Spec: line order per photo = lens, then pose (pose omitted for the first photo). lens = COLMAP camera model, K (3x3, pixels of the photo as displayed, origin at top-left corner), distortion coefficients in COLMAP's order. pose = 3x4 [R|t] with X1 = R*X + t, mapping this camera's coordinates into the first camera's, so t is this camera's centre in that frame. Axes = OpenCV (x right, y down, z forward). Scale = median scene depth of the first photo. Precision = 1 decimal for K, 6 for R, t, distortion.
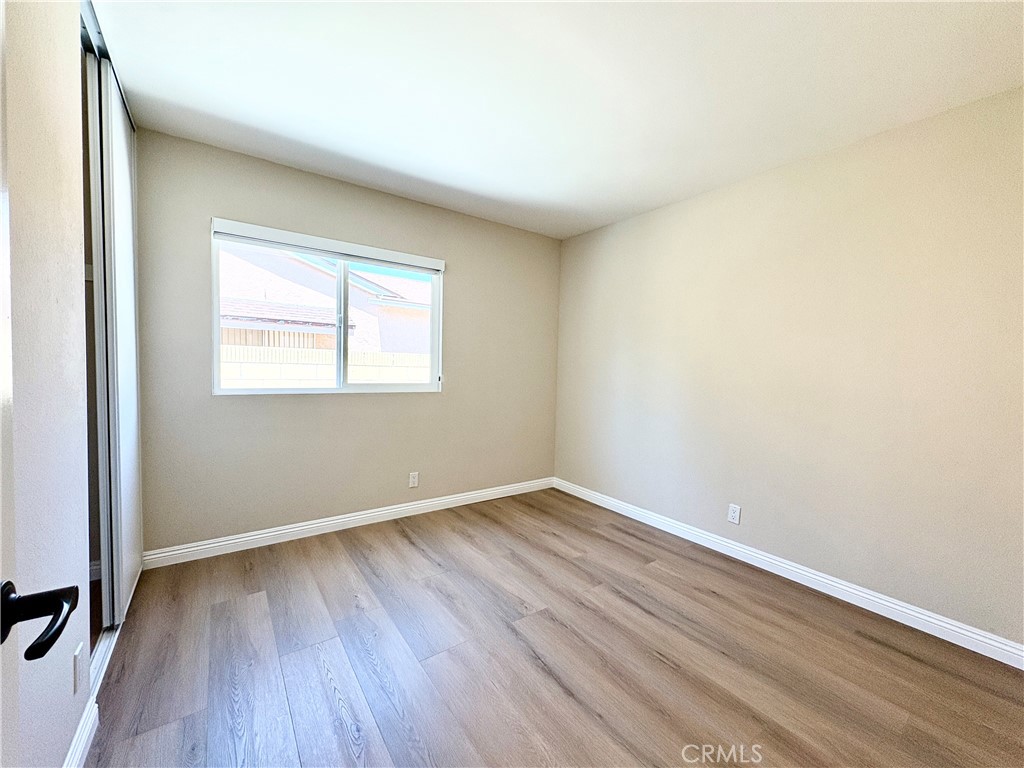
lens RADIAL K [[406.6, 0, 526.7], [0, 406.6, 383.8], [0, 0, 1]] dist [0.011347, -0.000142]
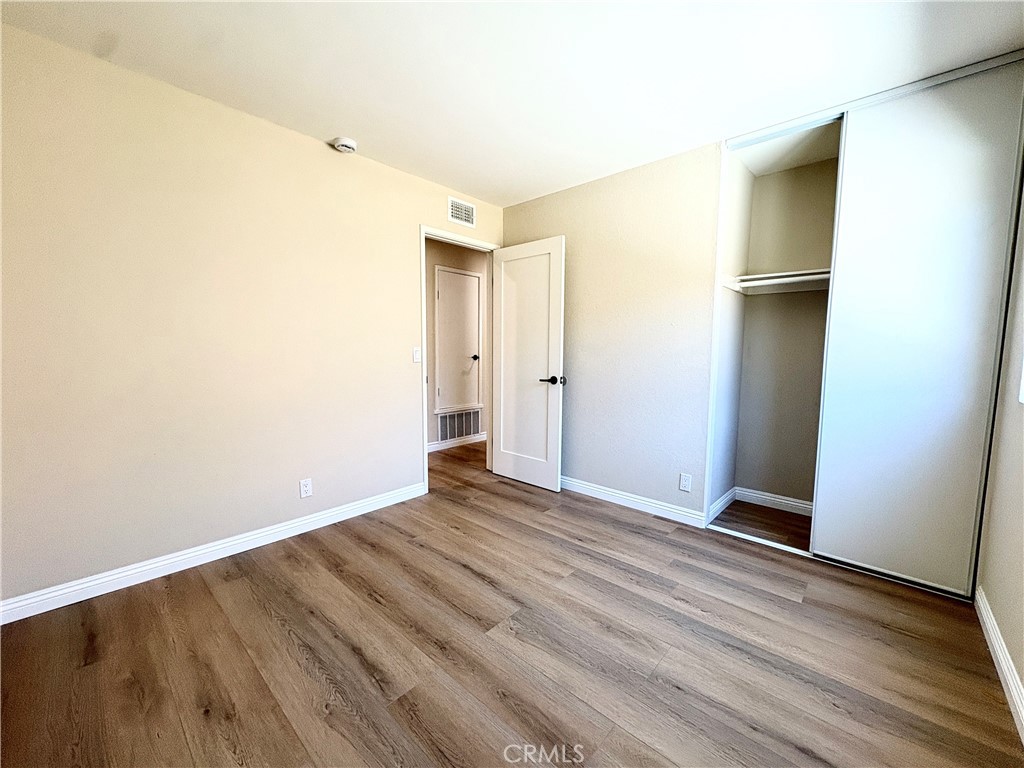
lens RADIAL K [[406.6, 0, 526.7], [0, 406.6, 383.8], [0, 0, 1]] dist [0.011347, -0.000142]
pose [[-0.978078, -0.015015, -0.207695, 0.159923], [-0.041812, 0.991244, 0.125244, -0.062367], [0.203996, 0.131183, -0.970143, 1.875473]]
